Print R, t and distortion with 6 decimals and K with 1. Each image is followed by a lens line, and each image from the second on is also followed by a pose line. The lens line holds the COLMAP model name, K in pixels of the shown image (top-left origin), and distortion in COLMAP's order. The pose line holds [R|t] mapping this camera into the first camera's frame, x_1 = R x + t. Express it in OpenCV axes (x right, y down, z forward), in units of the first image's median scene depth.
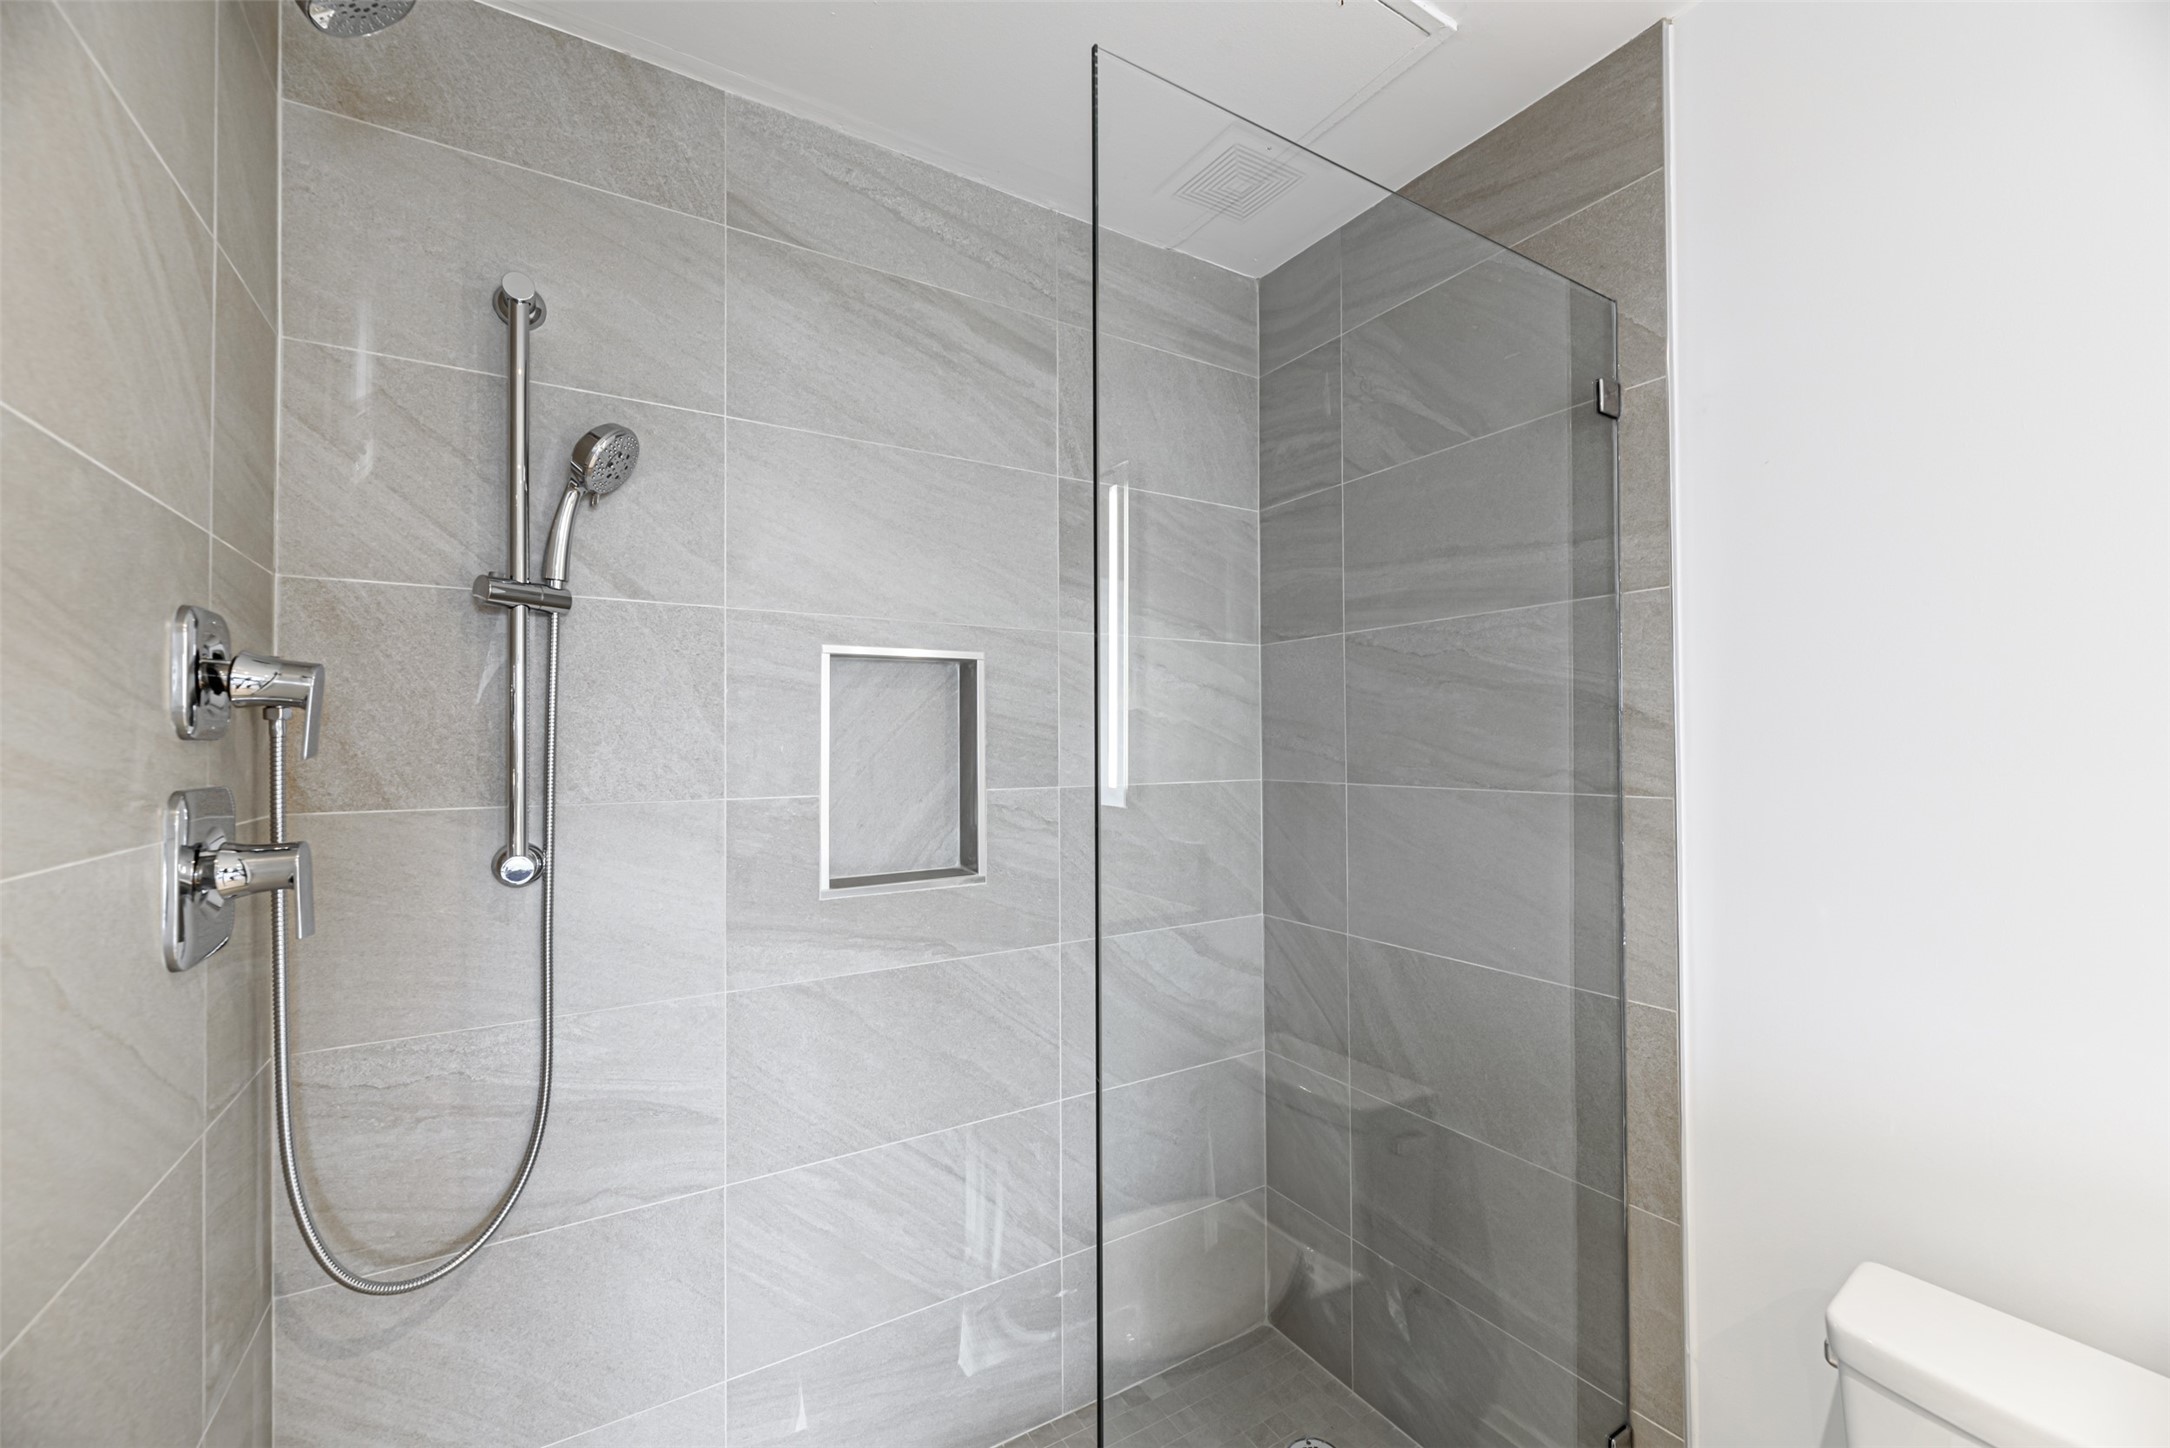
lens RADIAL K [[888.1, 0, 1096.0], [0, 888.1, 730.4], [0, 0, 1]] dist [-0.001036, -0.001023]
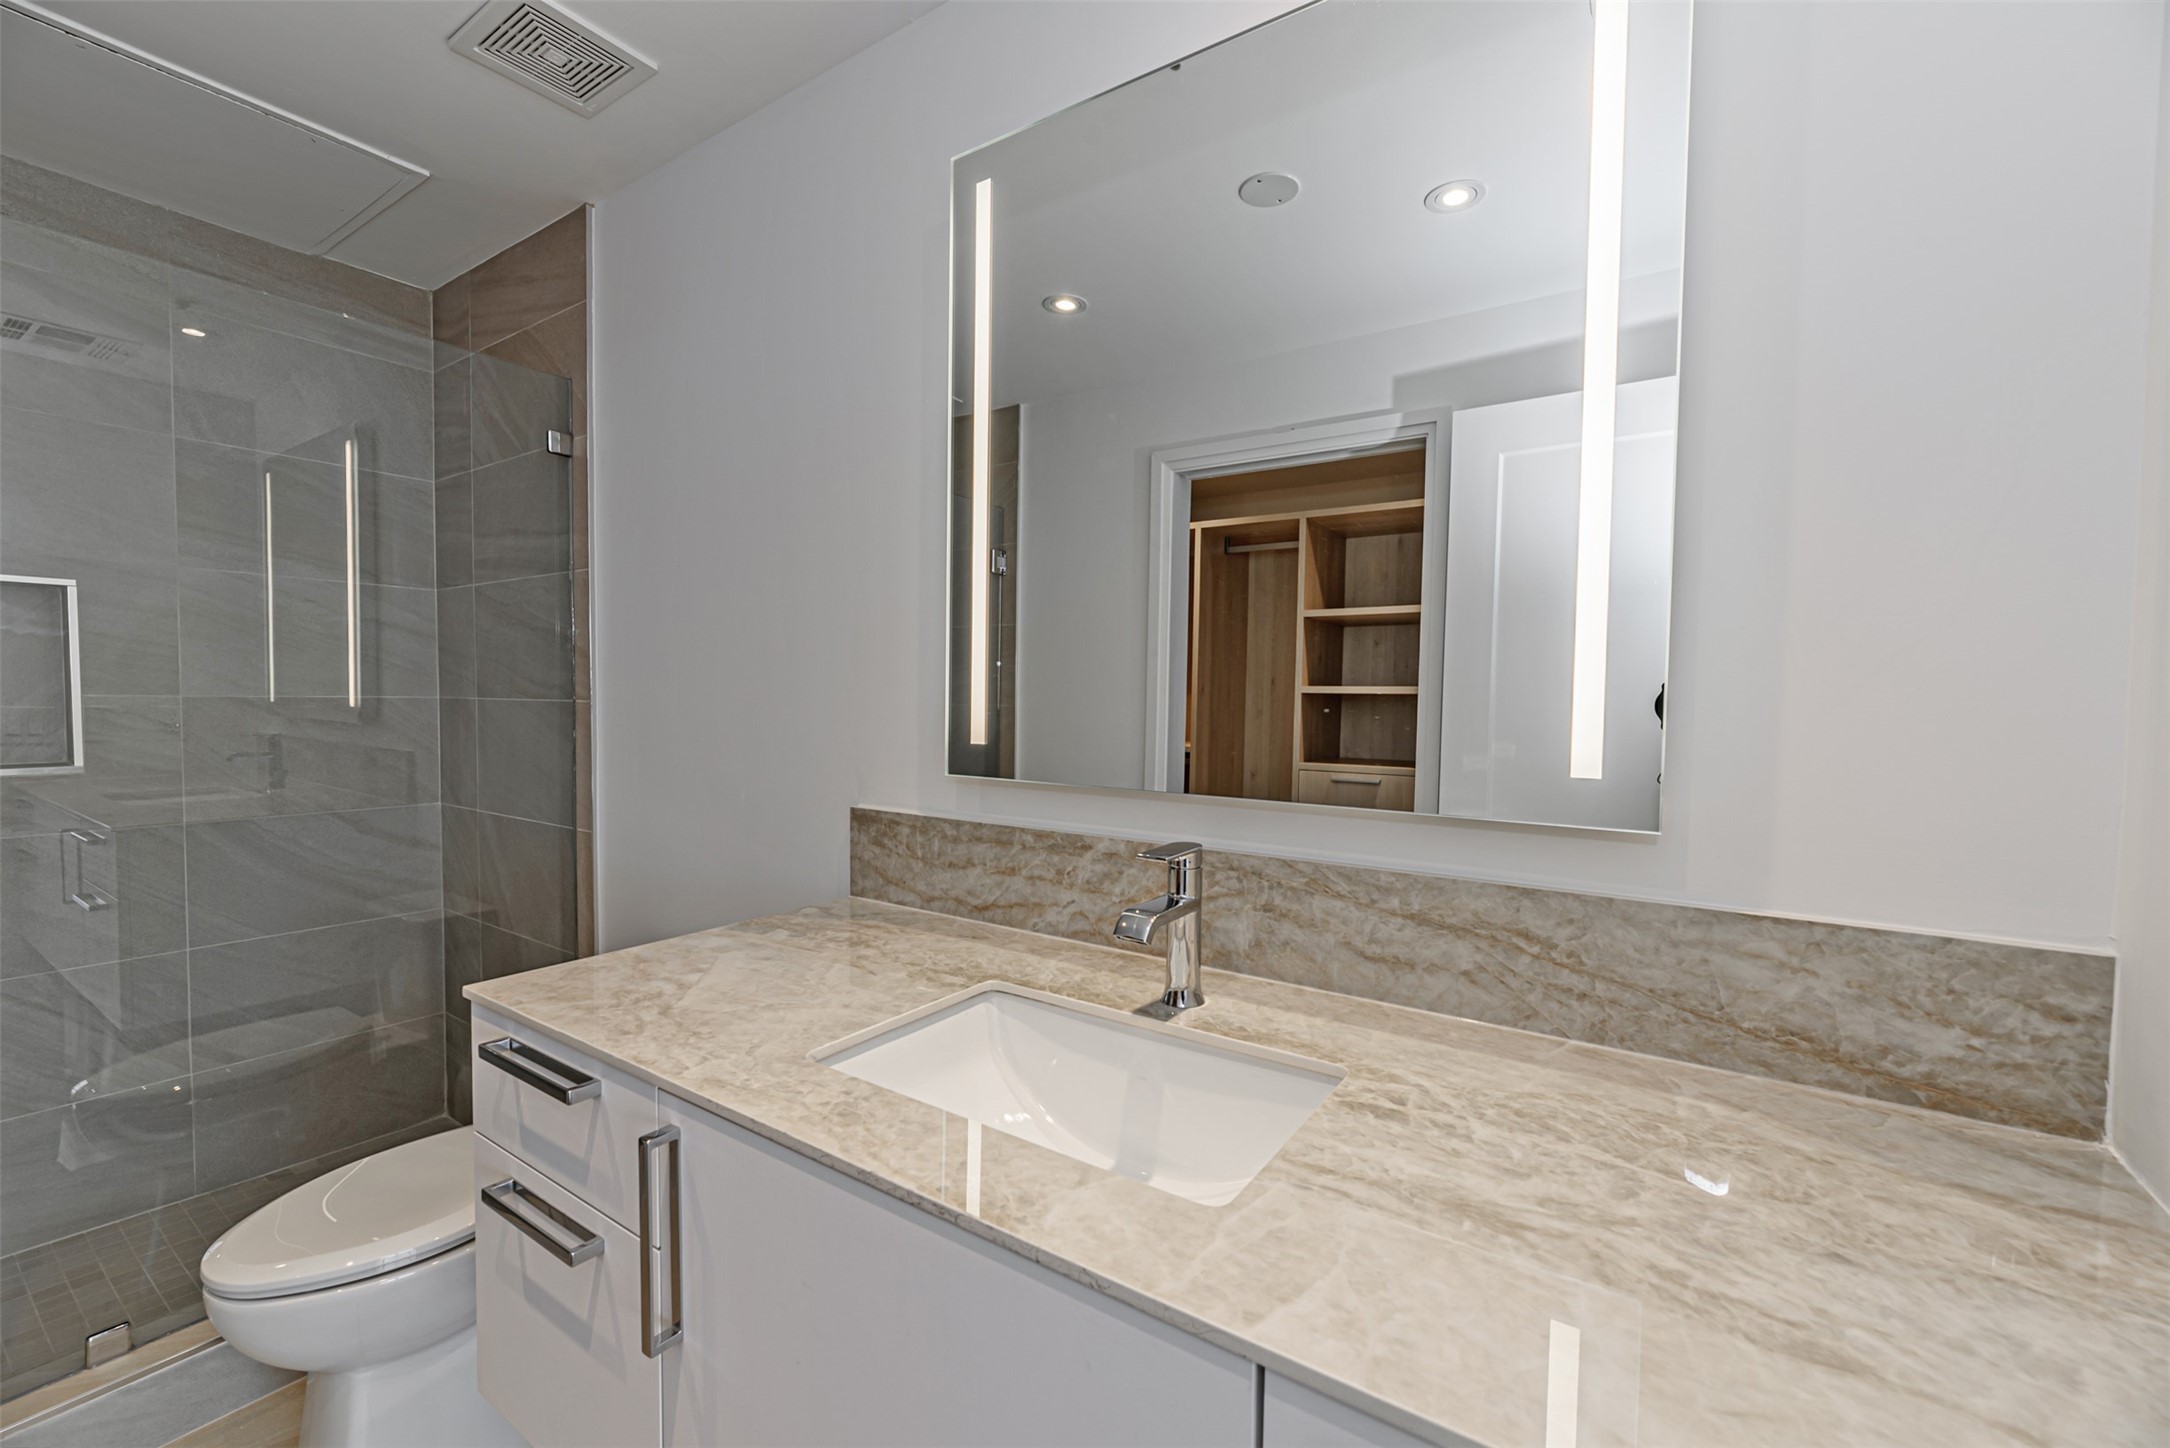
lens RADIAL K [[888.1, 0, 1082.3], [0, 888.1, 730.6], [0, 0, 1]] dist [-0.001036, -0.001023]
pose [[0.908753, 0.001640, 0.417331, 0.571563], [-0.025352, 0.998362, 0.051283, 0.017697], [-0.416563, -0.057184, 0.907307, -0.614100]]
